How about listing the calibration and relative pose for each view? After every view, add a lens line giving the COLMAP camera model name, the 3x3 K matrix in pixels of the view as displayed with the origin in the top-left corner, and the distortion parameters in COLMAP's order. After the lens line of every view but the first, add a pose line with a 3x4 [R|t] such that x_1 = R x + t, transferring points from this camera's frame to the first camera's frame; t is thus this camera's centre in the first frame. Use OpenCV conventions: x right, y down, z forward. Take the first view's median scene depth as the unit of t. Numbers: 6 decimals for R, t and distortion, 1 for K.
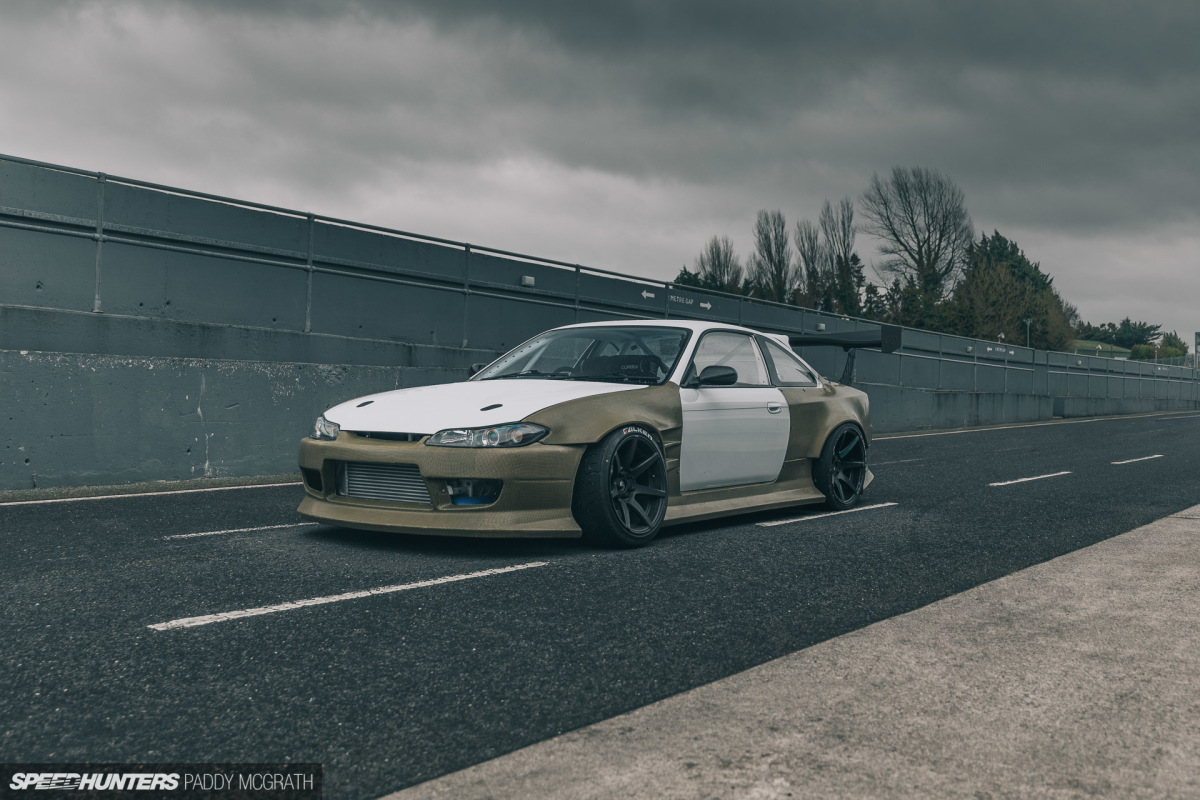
lens RADIAL K [[1322.8, 0, 600.0], [0, 1322.8, 400.0], [0, 0, 1]] dist [-0.003745, -0.002580]
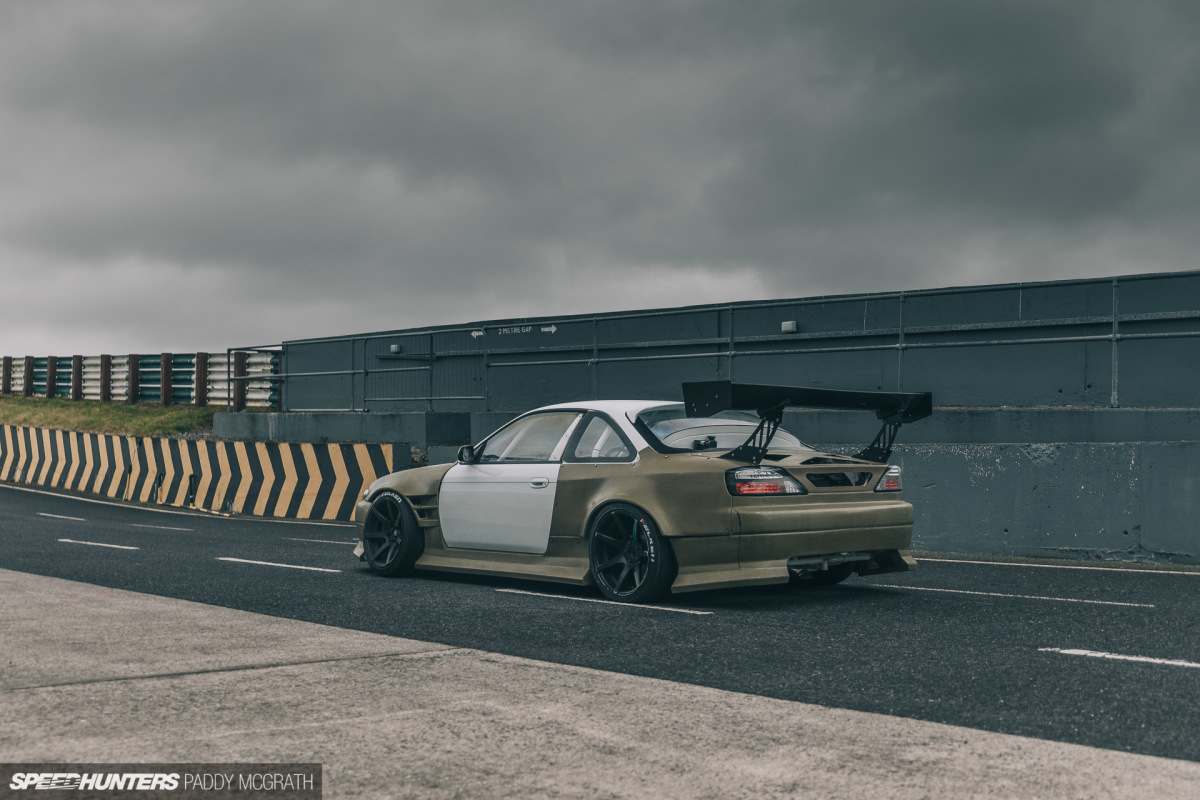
lens RADIAL K [[1429.2, 0, 600.0], [0, 1429.2, 400.0], [0, 0, 1]] dist [-0.014185, -0.012061]
pose [[-0.262223, -0.055542, -0.963408, 1.172366], [-0.012378, 0.998454, -0.054193, 0.001477], [0.964928, -0.002285, -0.262505, 1.311672]]
